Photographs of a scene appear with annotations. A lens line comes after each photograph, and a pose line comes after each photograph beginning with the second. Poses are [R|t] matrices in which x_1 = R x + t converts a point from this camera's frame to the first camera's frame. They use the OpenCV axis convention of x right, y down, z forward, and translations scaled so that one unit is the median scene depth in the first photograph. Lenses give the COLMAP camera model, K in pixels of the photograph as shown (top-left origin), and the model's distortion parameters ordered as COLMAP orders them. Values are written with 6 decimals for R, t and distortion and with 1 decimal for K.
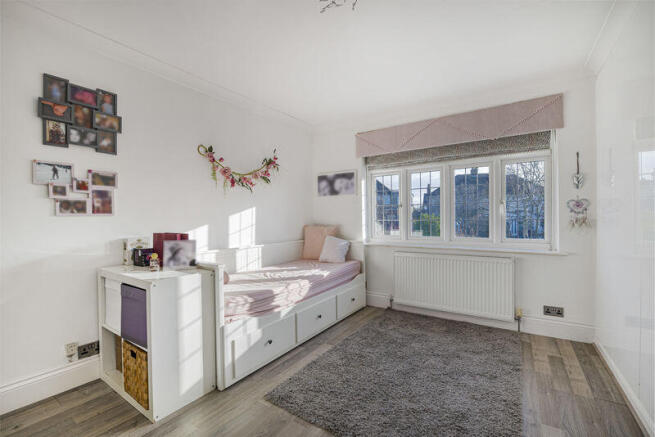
lens RADIAL K [[279.2, 0, 327.5], [0, 279.2, 218.5], [0, 0, 1]] dist [-0.015335, -0.000134]
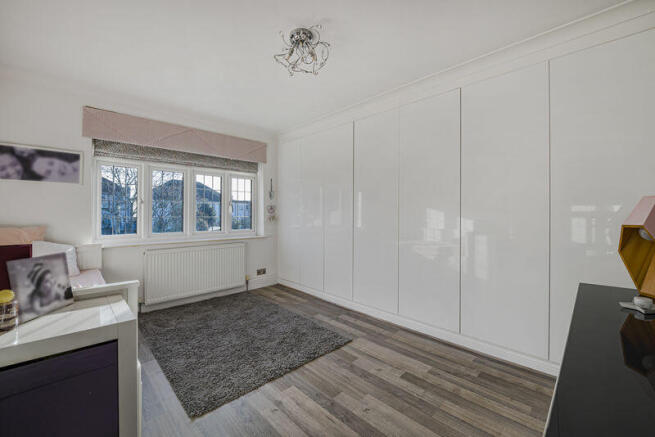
lens RADIAL K [[262.1, 0, 327.5], [0, 262.1, 216.6], [0, 0, 1]] dist [-0.015742, -0.000581]
pose [[0.208174, 0.001474, 0.978091, -0.622394], [-0.000734, 0.999999, -0.001351, 0.004177], [-0.978091, -0.000436, 0.208175, 0.272542]]
